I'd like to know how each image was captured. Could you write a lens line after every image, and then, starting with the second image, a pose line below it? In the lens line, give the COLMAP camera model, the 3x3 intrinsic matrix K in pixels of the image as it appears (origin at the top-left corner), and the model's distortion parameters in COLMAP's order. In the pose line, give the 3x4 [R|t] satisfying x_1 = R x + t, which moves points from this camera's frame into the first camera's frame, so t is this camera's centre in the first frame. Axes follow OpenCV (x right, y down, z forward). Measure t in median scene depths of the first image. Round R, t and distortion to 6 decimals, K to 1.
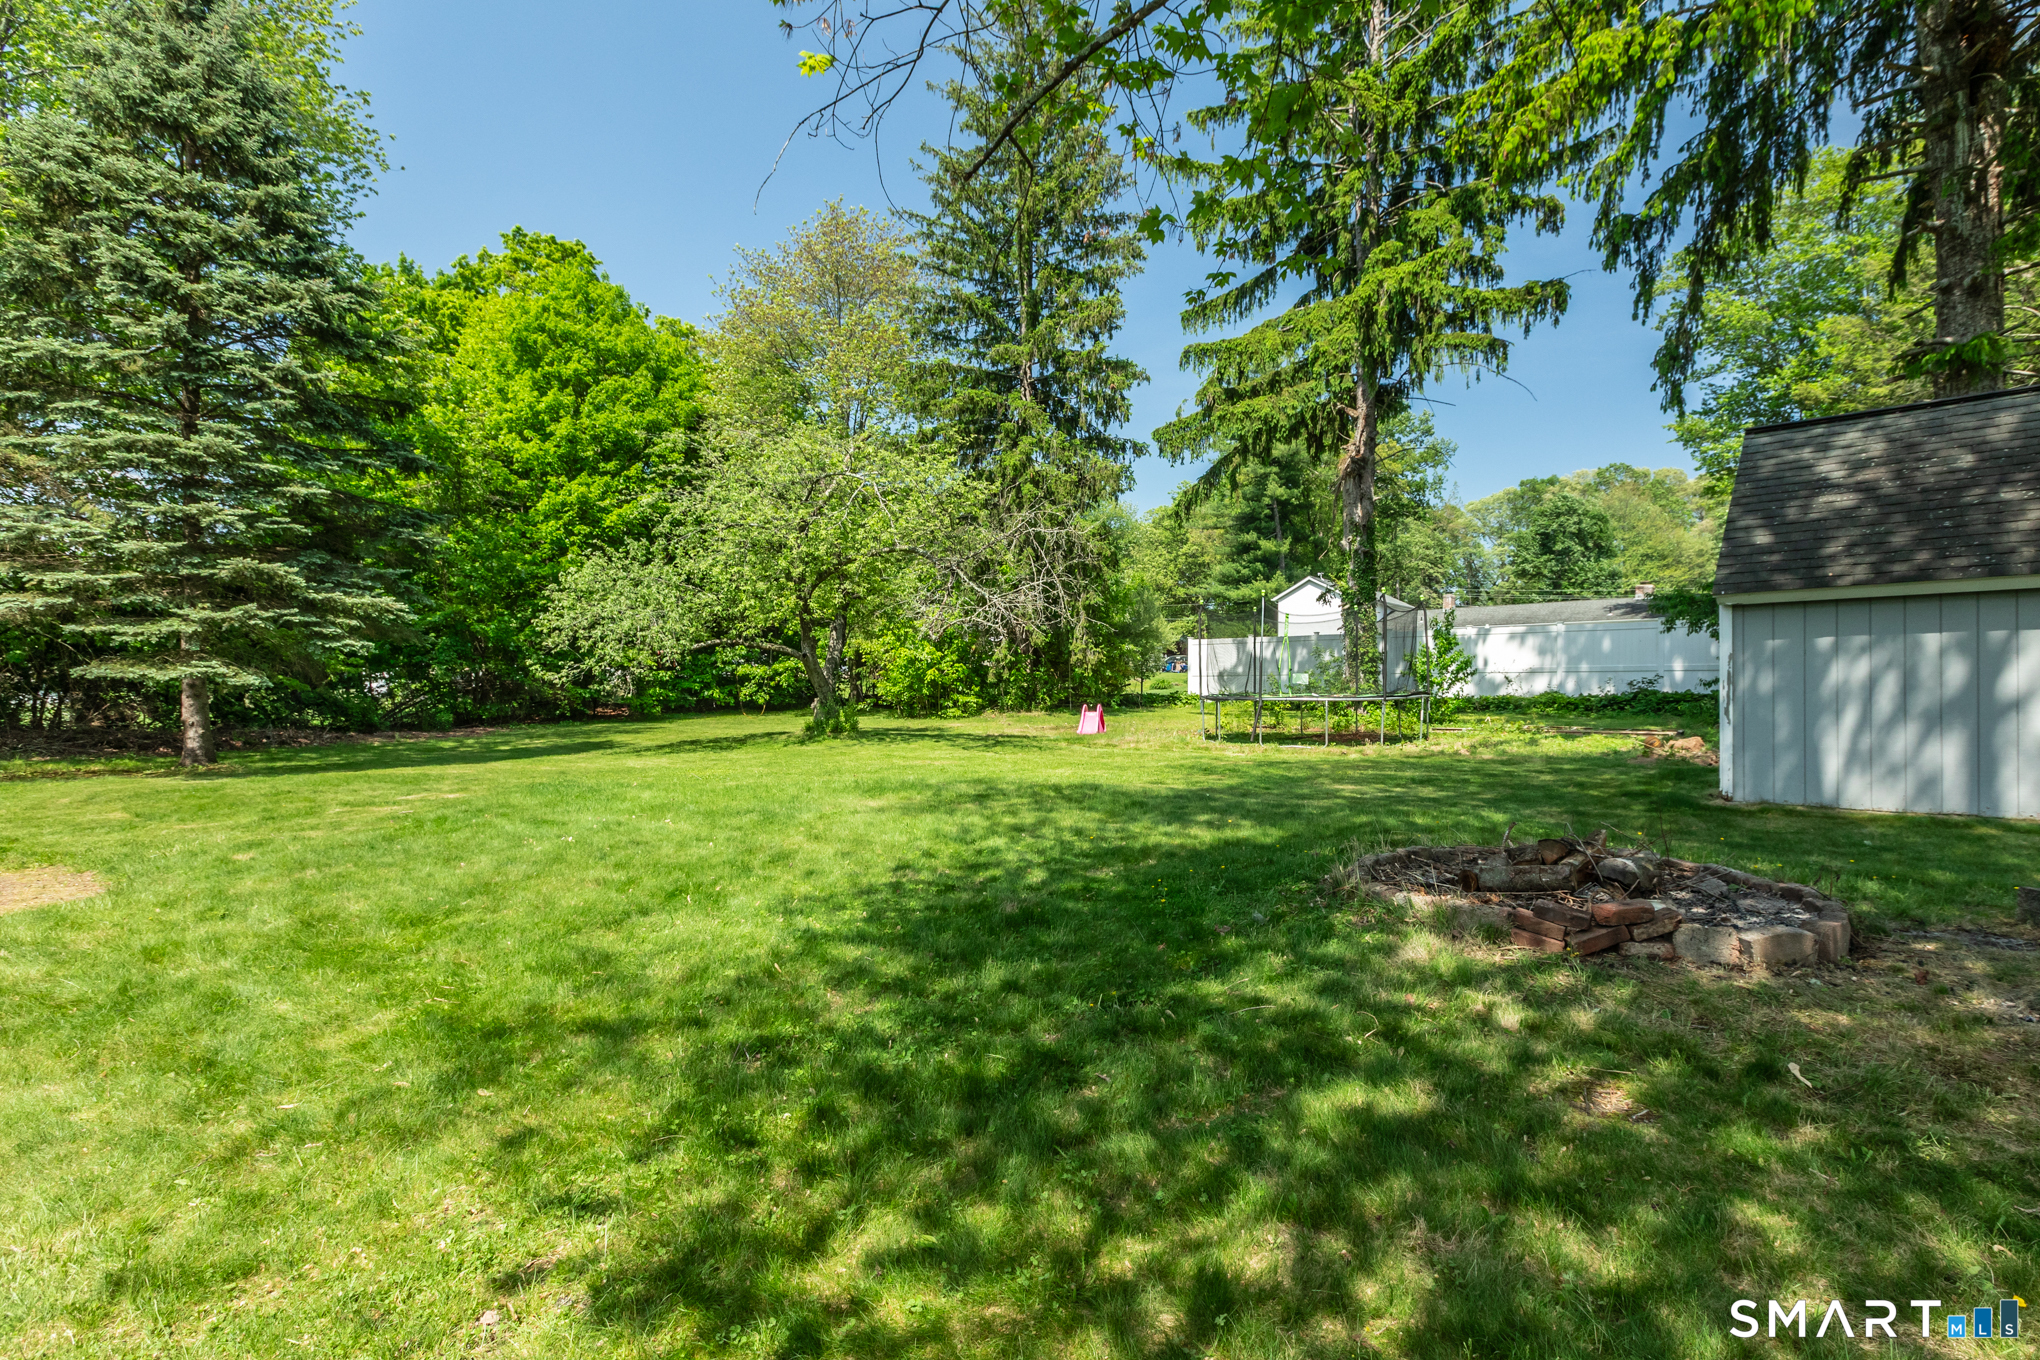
lens RADIAL K [[987.7, 0, 1038.7], [0, 987.7, 700.2], [0, 0, 1]] dist [-0.004009, 0.000213]
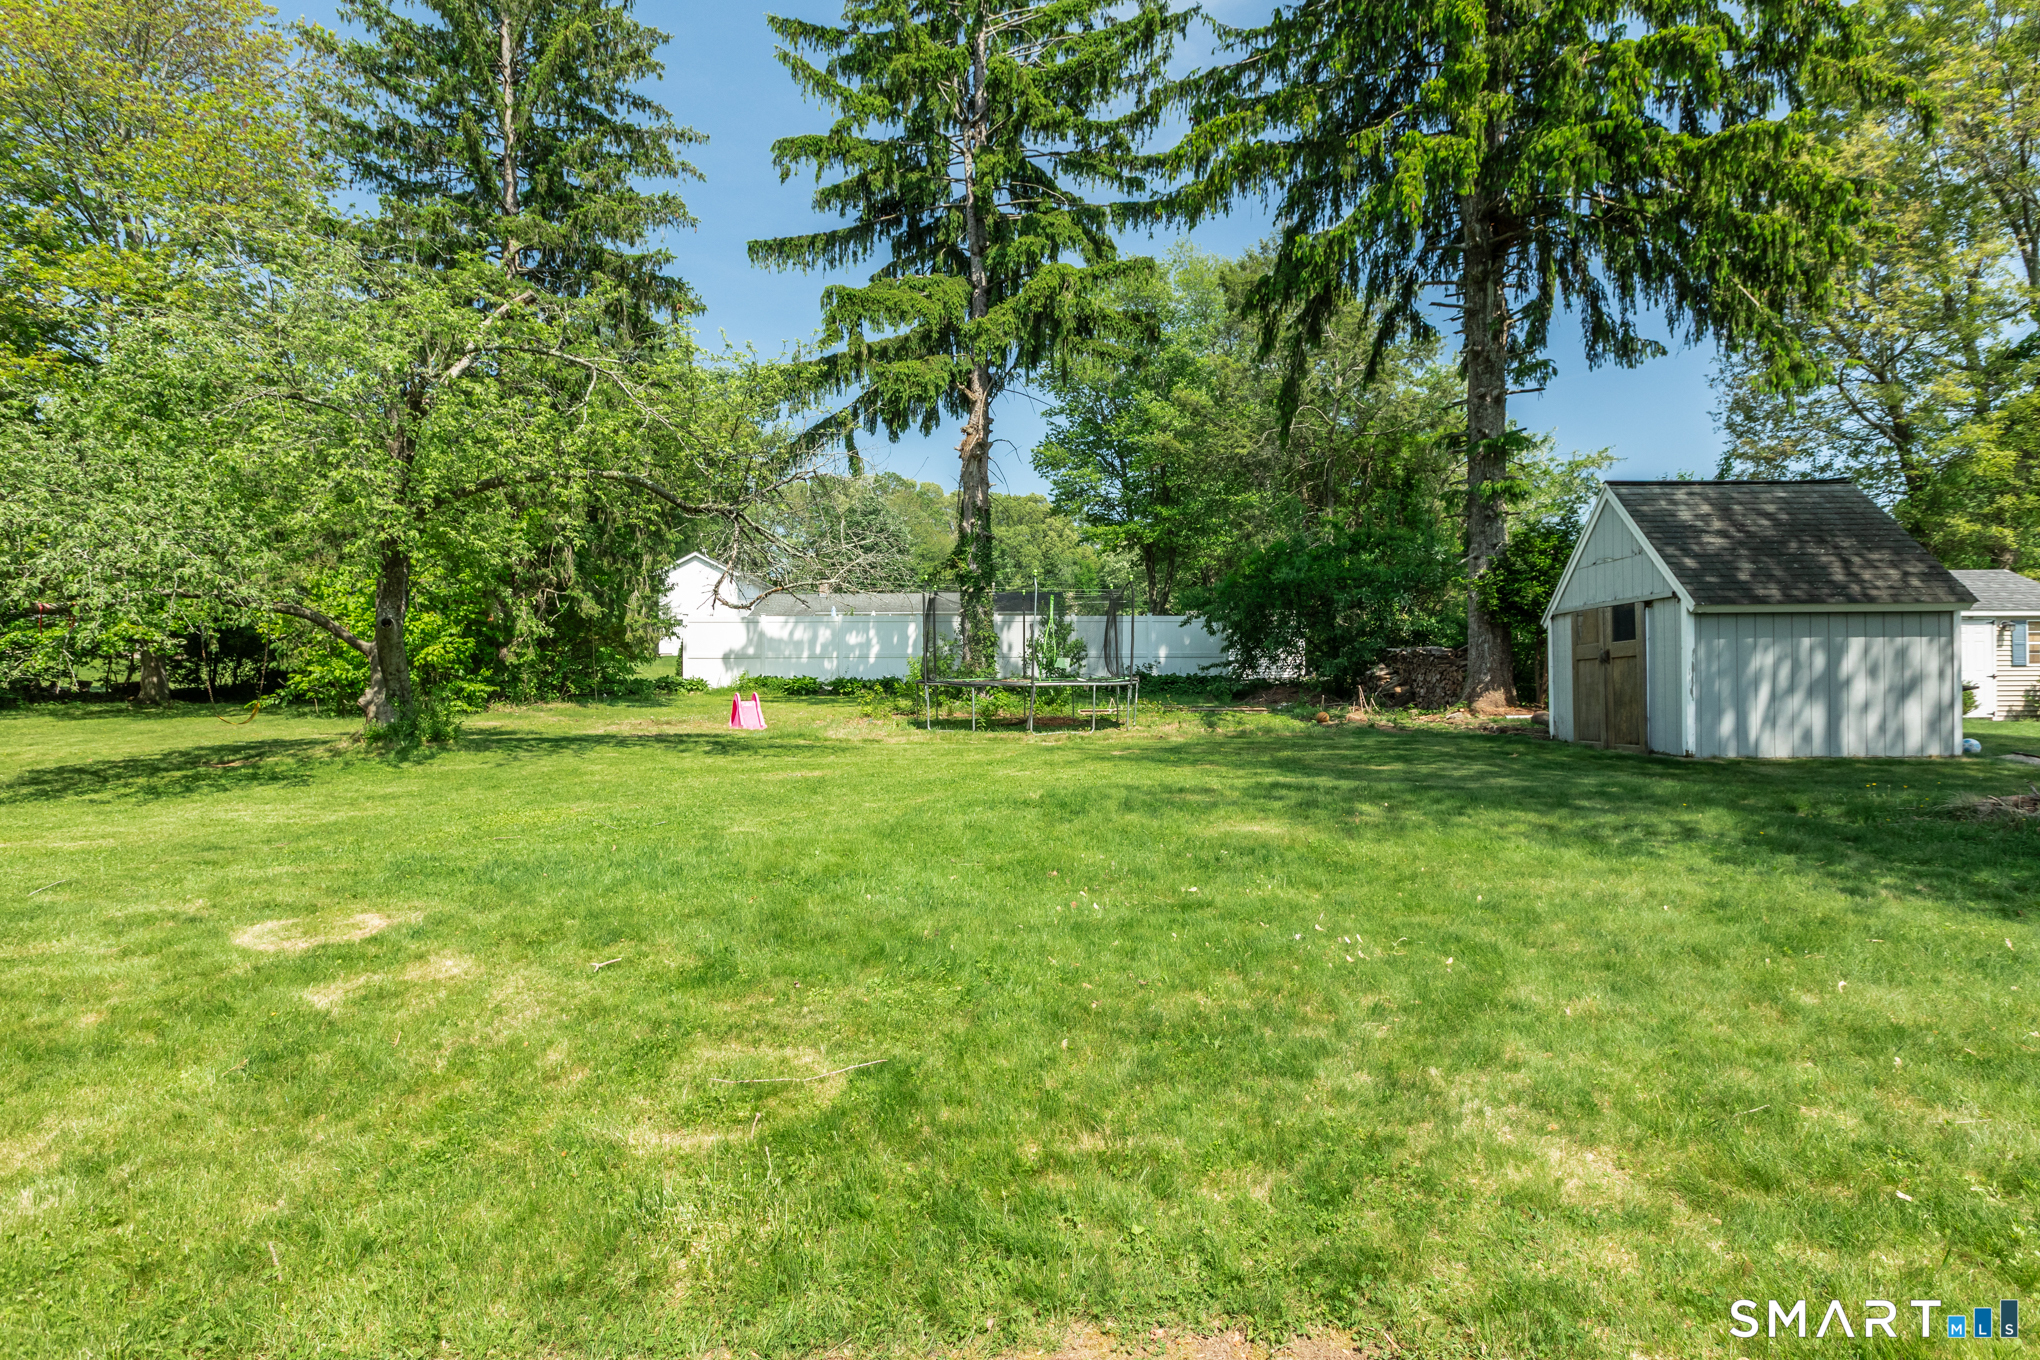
lens RADIAL K [[996.9, 0, 1018.9], [0, 996.9, 685.3], [0, 0, 1]] dist [-0.012664, -0.000159]
pose [[0.726179, -0.011584, 0.687408, -0.327451], [0.009489, 0.999932, 0.006826, -0.004535], [-0.687440, 0.001566, 0.726239, 0.226632]]
